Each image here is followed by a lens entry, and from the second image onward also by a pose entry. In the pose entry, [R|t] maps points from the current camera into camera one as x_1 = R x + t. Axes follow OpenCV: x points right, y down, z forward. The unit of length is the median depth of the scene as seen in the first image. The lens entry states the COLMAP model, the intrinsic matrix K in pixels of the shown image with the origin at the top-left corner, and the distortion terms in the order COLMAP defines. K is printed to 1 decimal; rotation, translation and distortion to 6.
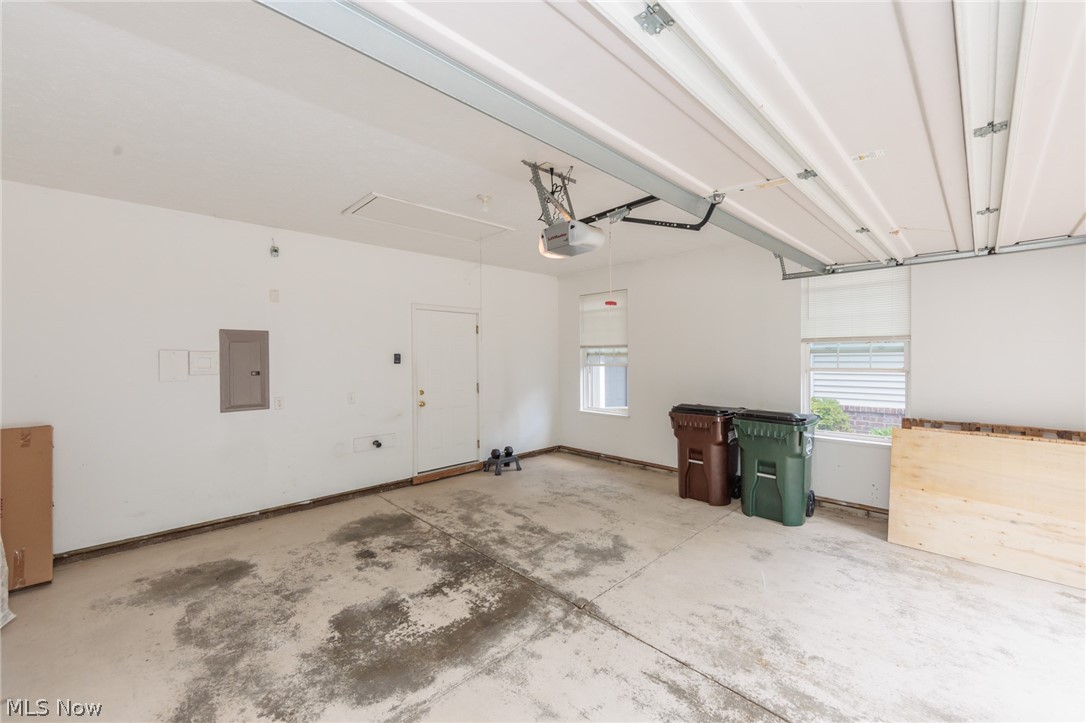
lens RADIAL K [[423.3, 0, 542.7], [0, 423.3, 359.0], [0, 0, 1]] dist [-0.000607, -0.000088]
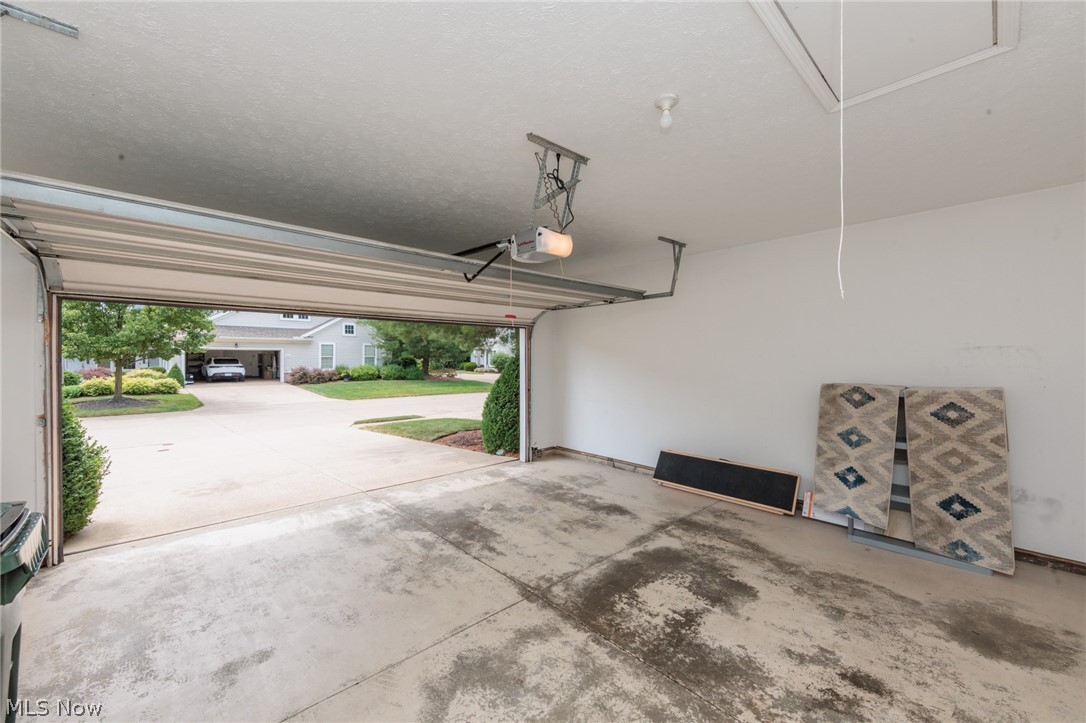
lens RADIAL K [[423.3, 0, 543.5], [0, 423.3, 360.0], [0, 0, 1]] dist [-0.000607, -0.000088]
pose [[-0.999672, 0.007175, 0.024566, 0.035689], [0.007426, 0.999921, 0.010145, -0.017214], [-0.024492, 0.010324, -0.999647, 1.962219]]
